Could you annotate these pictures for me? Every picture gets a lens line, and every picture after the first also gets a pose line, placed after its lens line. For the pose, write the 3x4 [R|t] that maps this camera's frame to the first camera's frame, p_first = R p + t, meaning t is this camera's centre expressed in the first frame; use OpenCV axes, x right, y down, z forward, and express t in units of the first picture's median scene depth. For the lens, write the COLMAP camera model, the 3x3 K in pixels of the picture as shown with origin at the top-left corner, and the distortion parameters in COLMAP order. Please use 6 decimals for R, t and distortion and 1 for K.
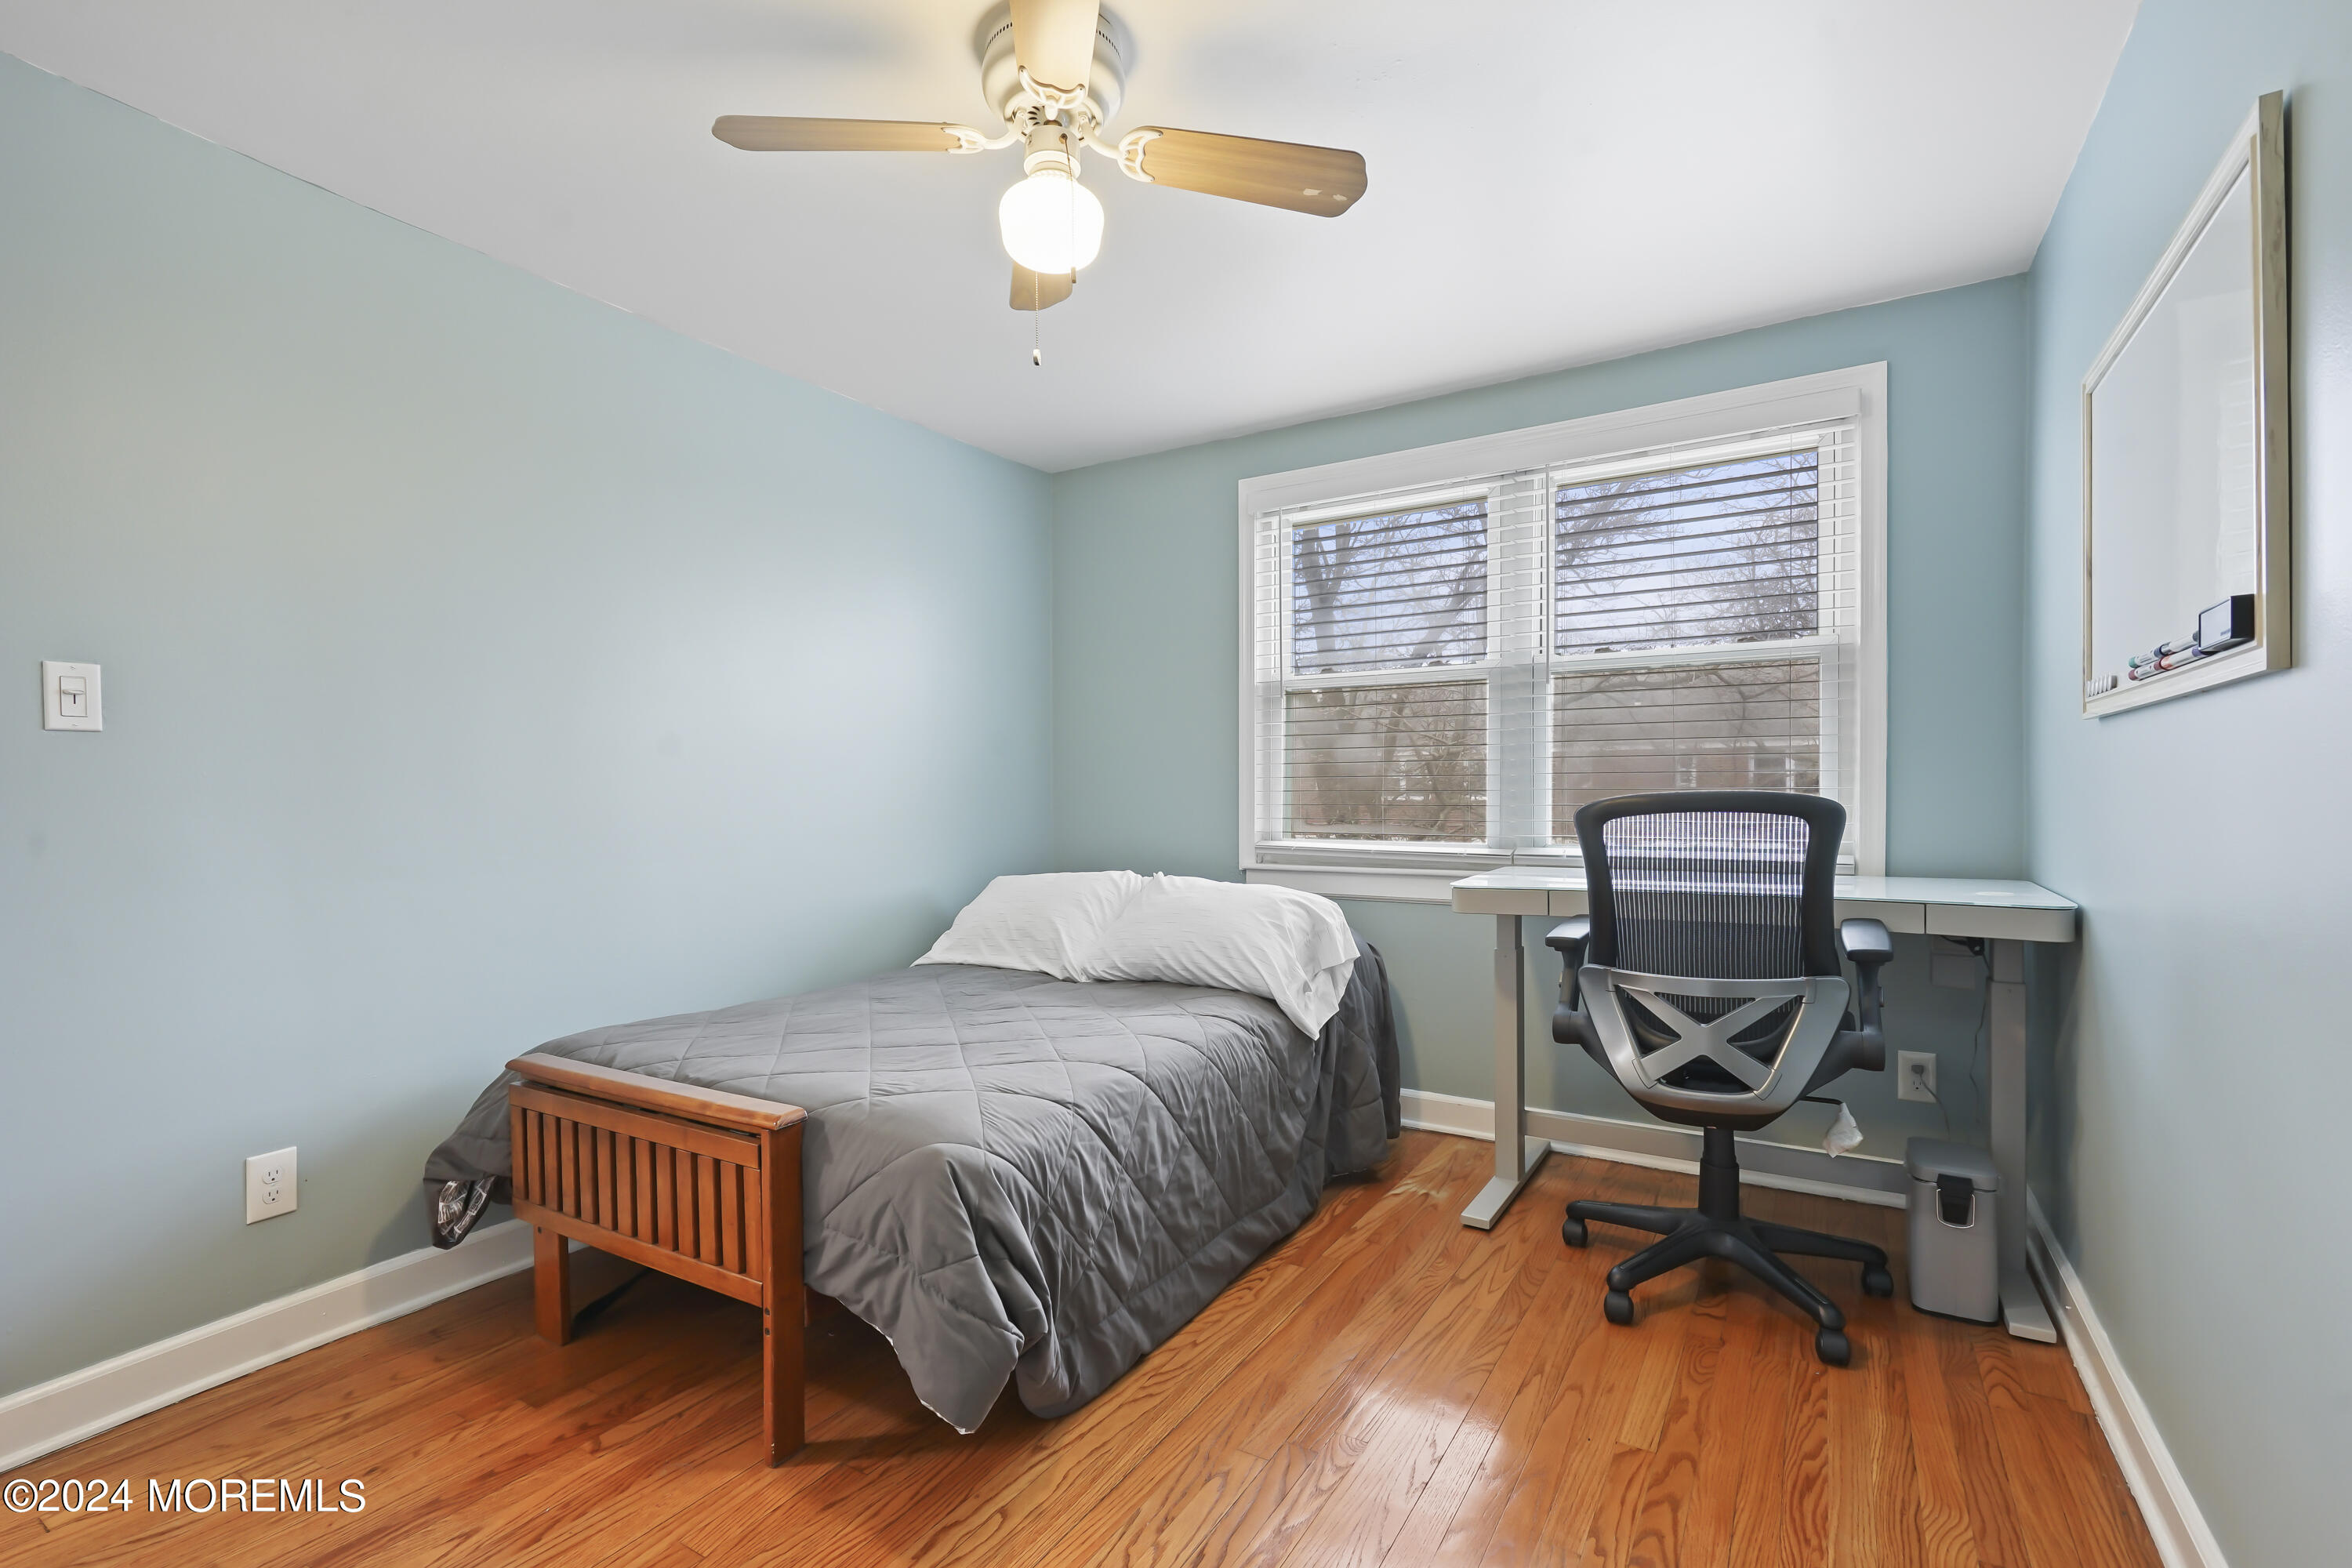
lens RADIAL K [[1075.6, 0, 1177.2], [0, 1075.6, 796.2], [0, 0, 1]] dist [-0.001049, 0.001881]
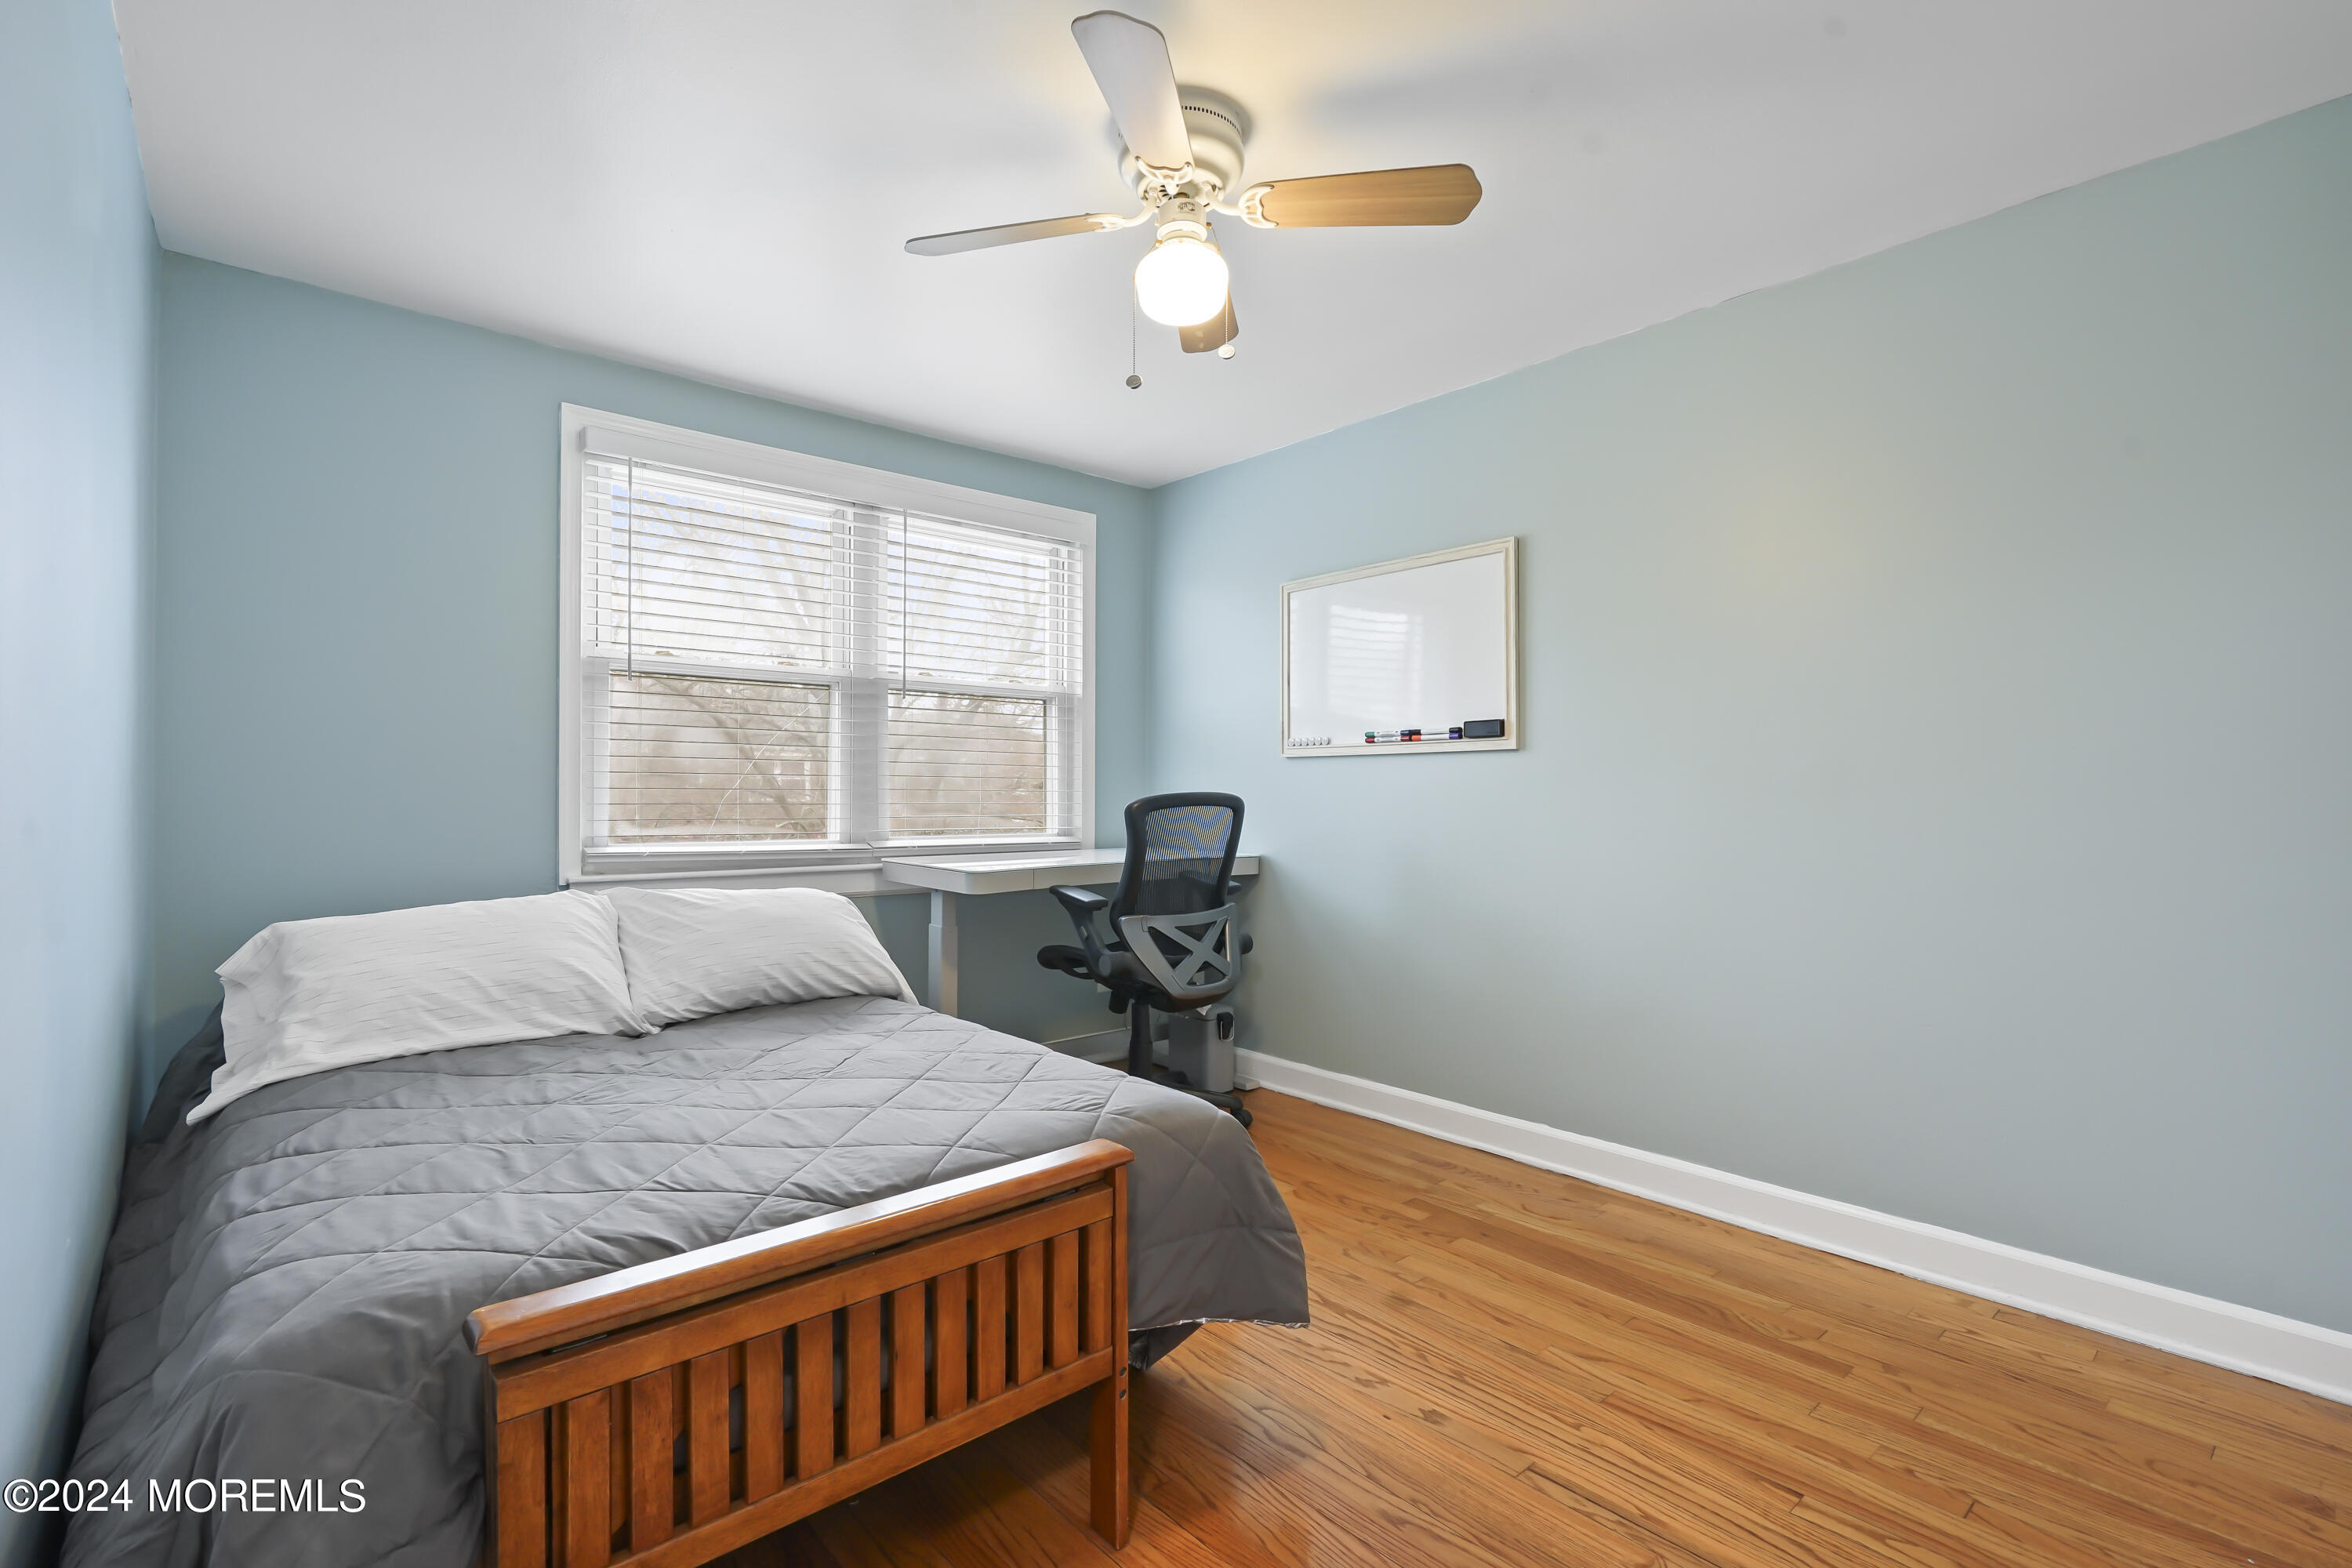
lens RADIAL K [[1075.6, 0, 1155.0], [0, 1075.6, 791.1], [0, 0, 1]] dist [-0.001049, 0.001881]
pose [[0.298599, 0.010991, 0.954316, -0.771906], [-0.001255, 0.999937, -0.011124, 0.008721], [-0.954378, 0.002124, 0.298594, 0.451457]]
